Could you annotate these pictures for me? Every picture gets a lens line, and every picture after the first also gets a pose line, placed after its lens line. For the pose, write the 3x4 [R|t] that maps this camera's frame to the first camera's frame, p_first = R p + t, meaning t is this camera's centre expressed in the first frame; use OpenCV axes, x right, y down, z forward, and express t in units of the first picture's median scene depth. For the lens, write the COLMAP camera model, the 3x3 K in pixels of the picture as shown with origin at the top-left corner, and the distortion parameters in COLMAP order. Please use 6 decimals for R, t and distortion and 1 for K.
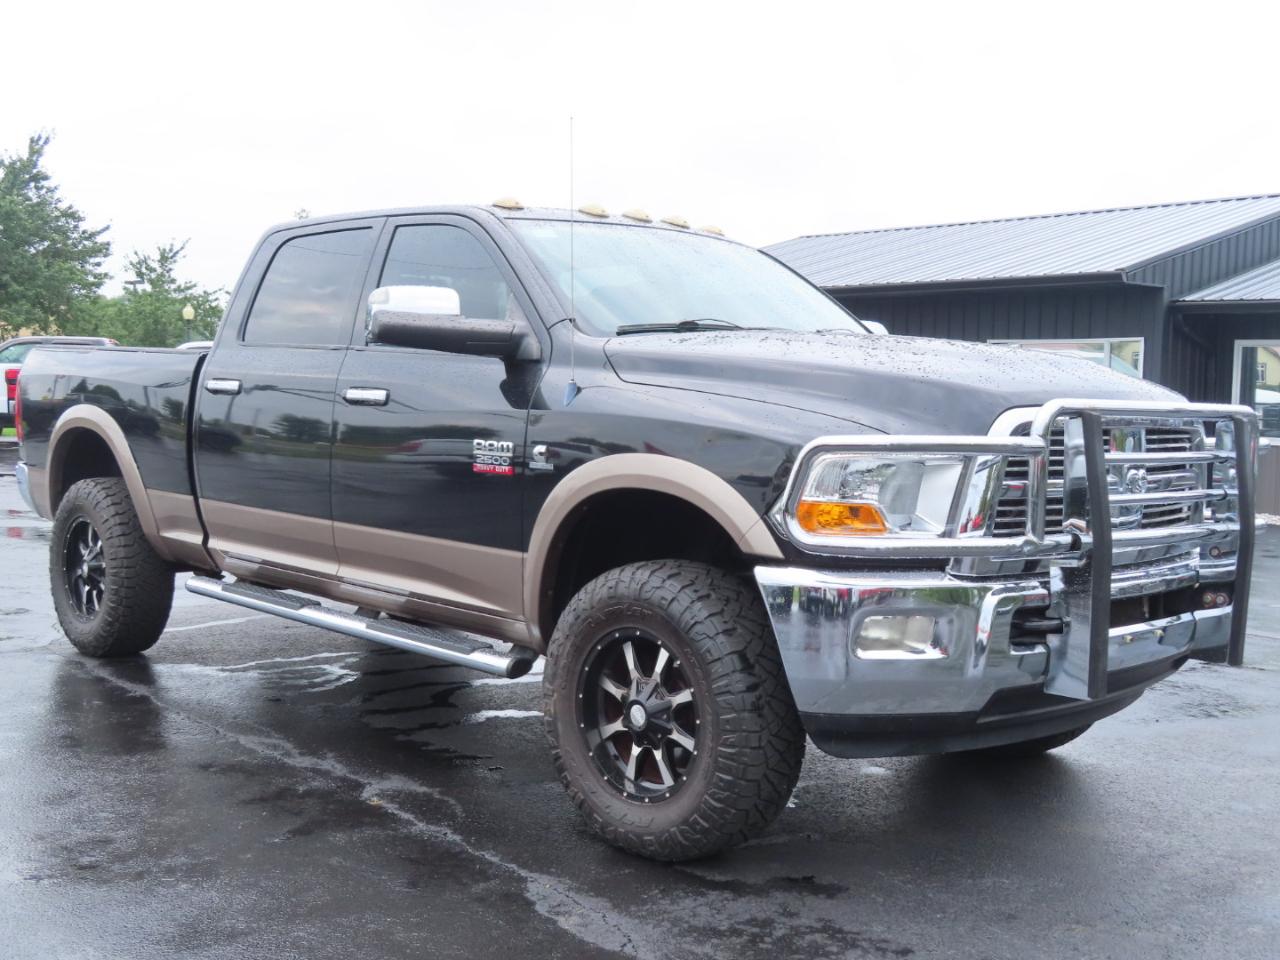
lens RADIAL K [[1427.3, 0, 640.0], [0, 1427.3, 480.0], [0, 0, 1]] dist [0.012687, 0.025465]
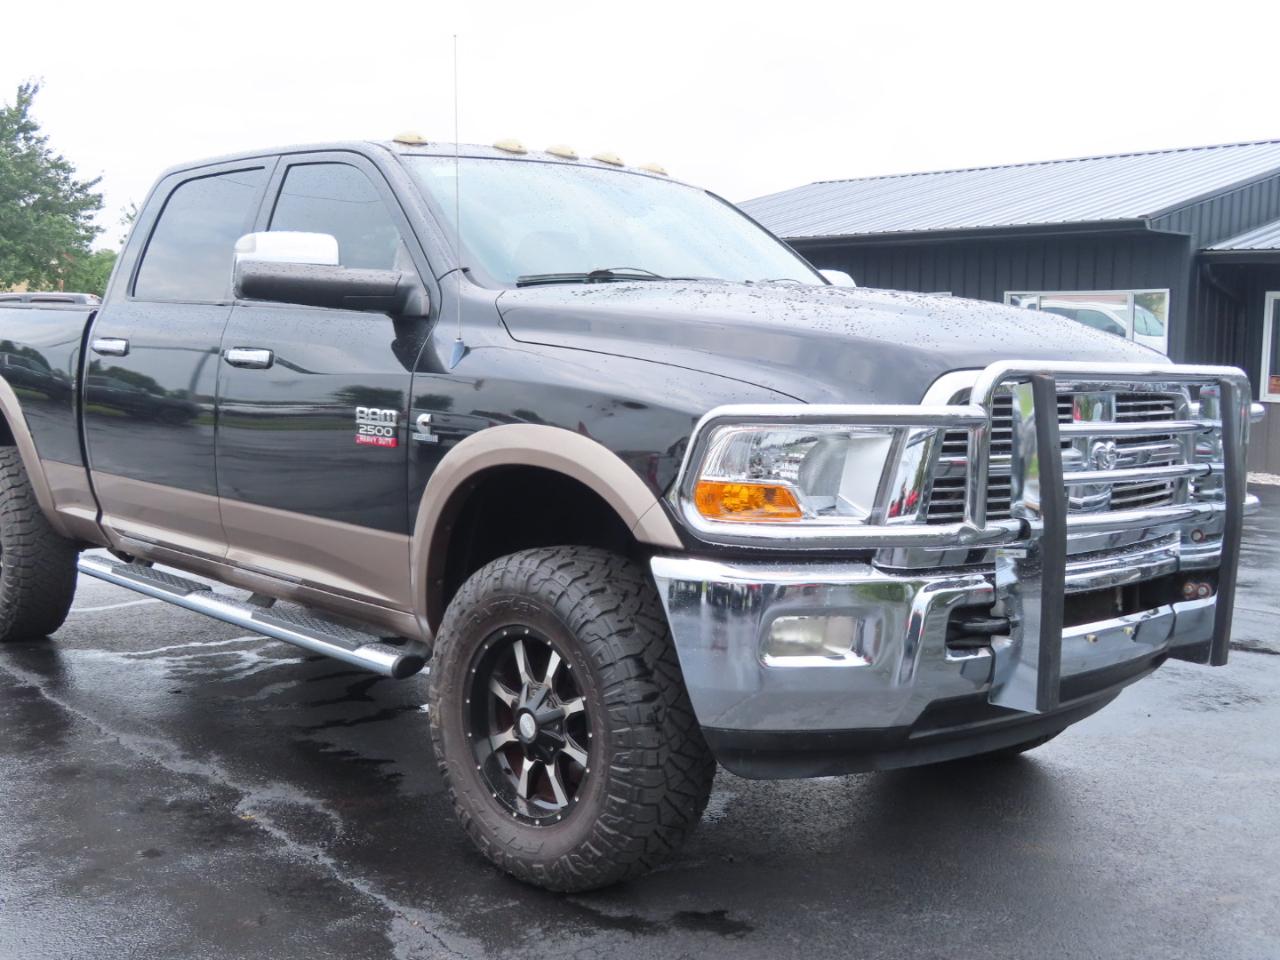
lens RADIAL K [[1474.8, 0, 640.0], [0, 1474.8, 480.0], [0, 0, 1]] dist [-0.033120, 0.040085]
pose [[0.999858, -0.001454, -0.016811, 0.077365], [0.001933, 0.999591, 0.028531, -0.009510], [0.016762, -0.028559, 0.999452, 0.102168]]
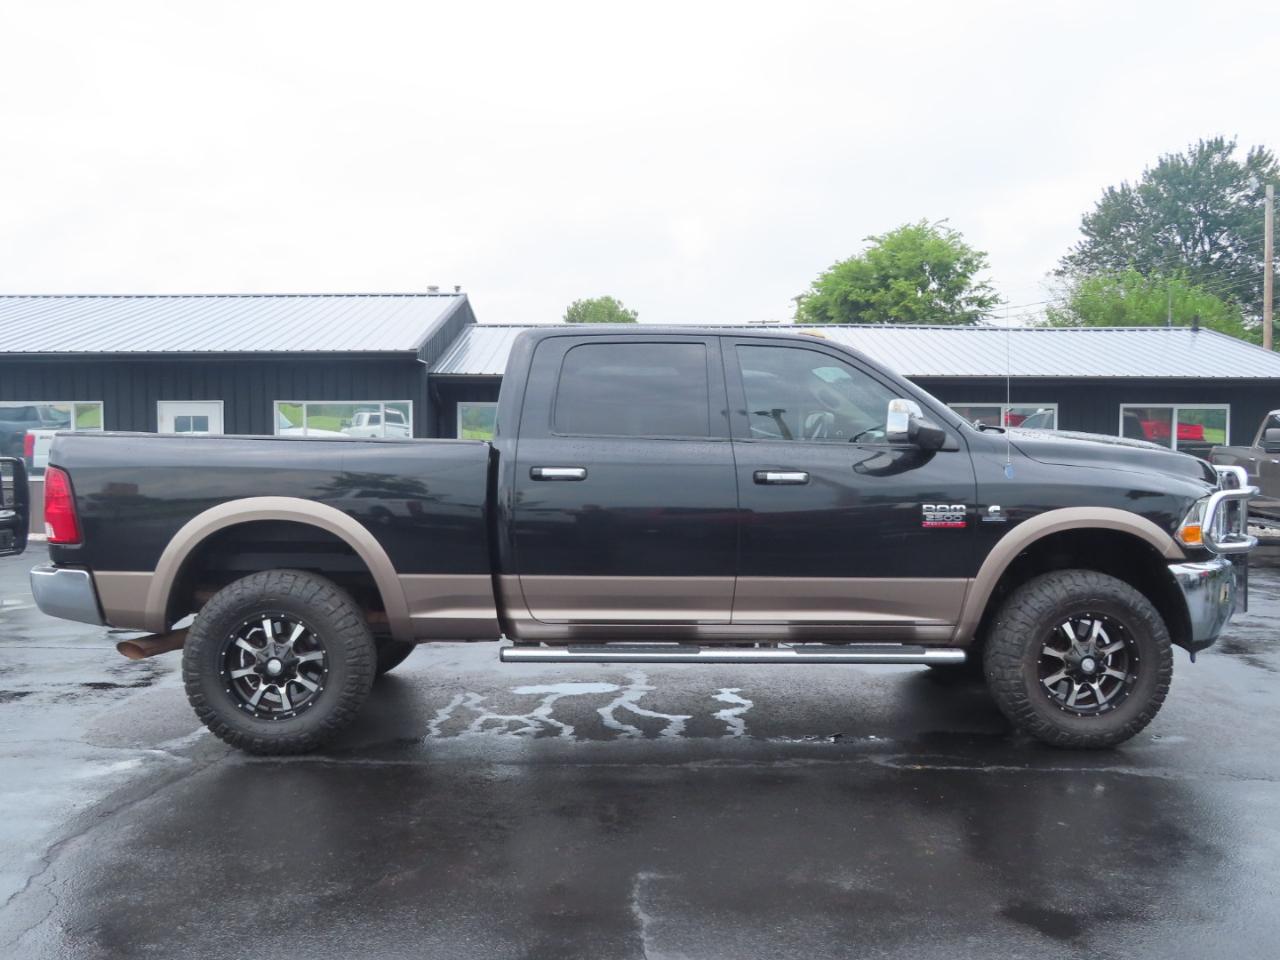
lens RADIAL K [[1208.5, 0, 640.0], [0, 1208.5, 480.0], [0, 0, 1]] dist [-0.017462, 0.000752]
pose [[0.659931, -0.053671, 0.749407, -1.294946], [0.060724, 0.997992, 0.018000, -0.098886], [-0.748869, 0.033628, 0.661865, 0.429194]]
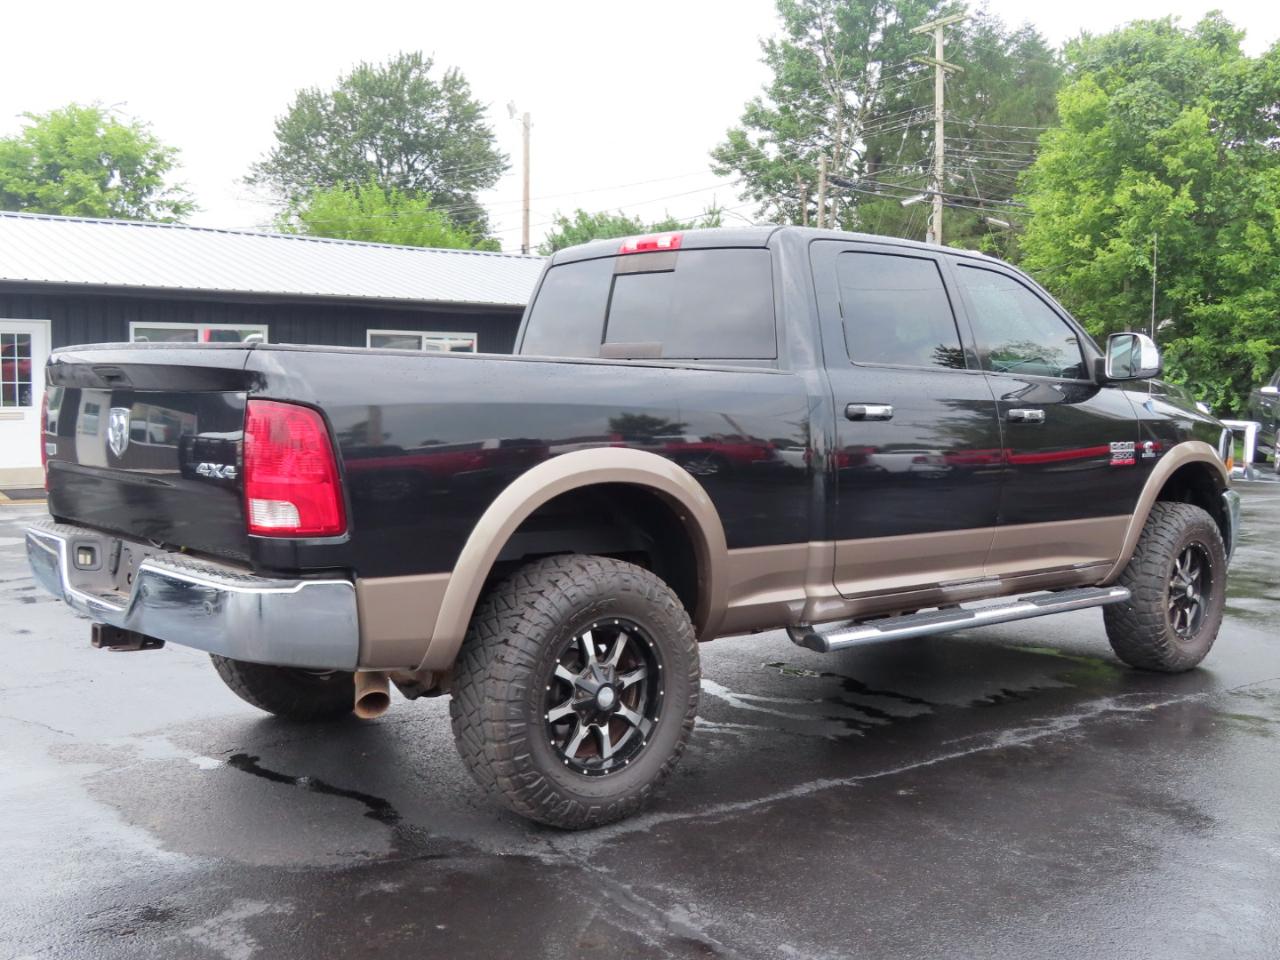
lens RADIAL K [[1392.2, 0, 649.7], [0, 1392.2, 485.5], [0, 0, 1]] dist [-0.031222, -0.005669]
pose [[0.032467, -0.104850, 0.993958, -1.586366], [0.044534, 0.993646, 0.103363, -0.156932], [-0.998480, 0.040909, 0.036930, 1.492070]]
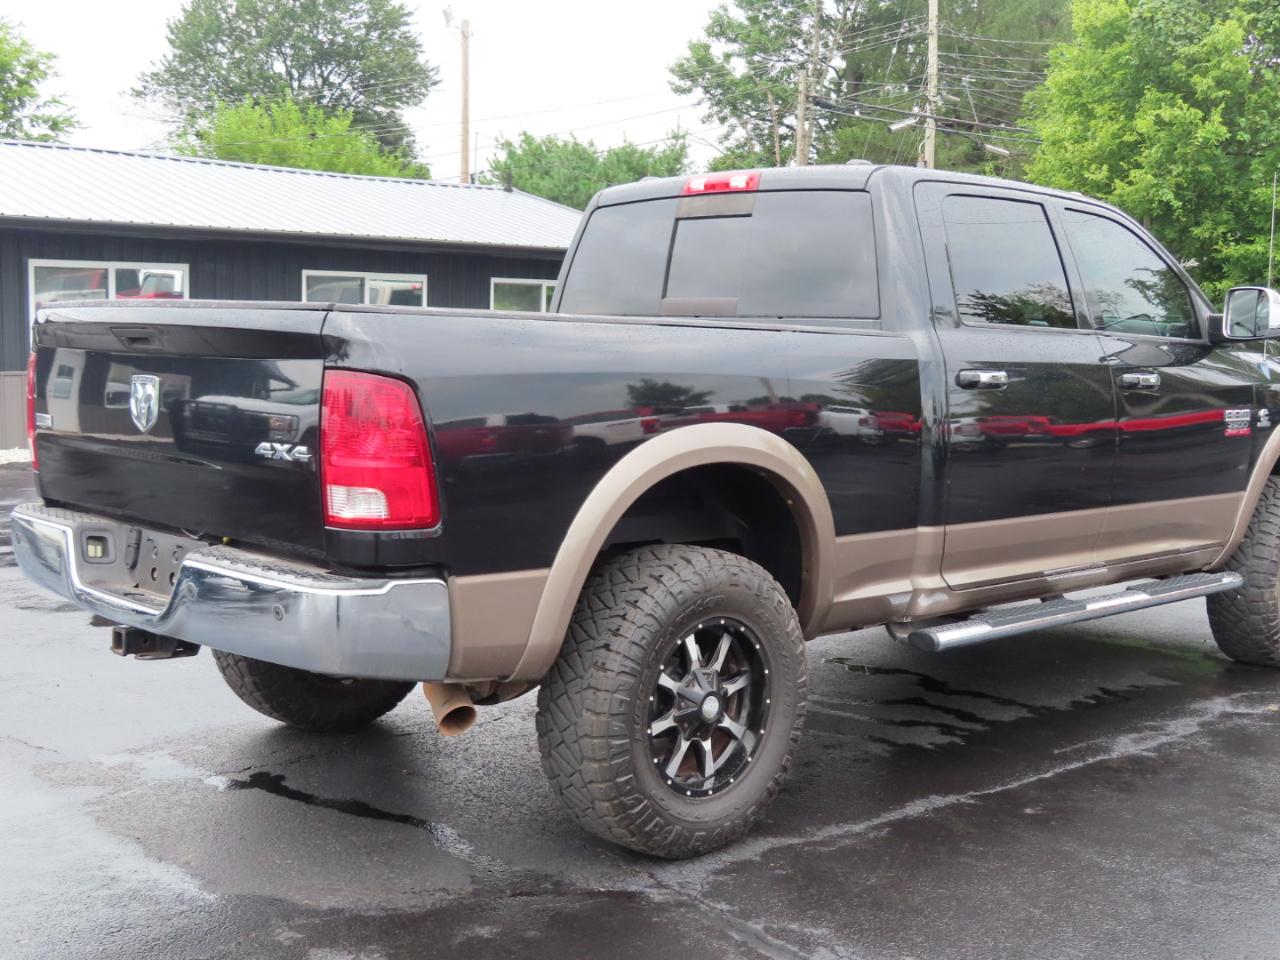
lens RADIAL K [[1562.8, 0, 651.3], [0, 1562.8, 482.8], [0, 0, 1]] dist [0.013376, -0.000580]
pose [[-0.008336, -0.129845, 0.991499, -1.566987], [0.039768, 0.990706, 0.130076, -0.173584], [-0.999174, 0.040514, -0.003095, 1.601638]]
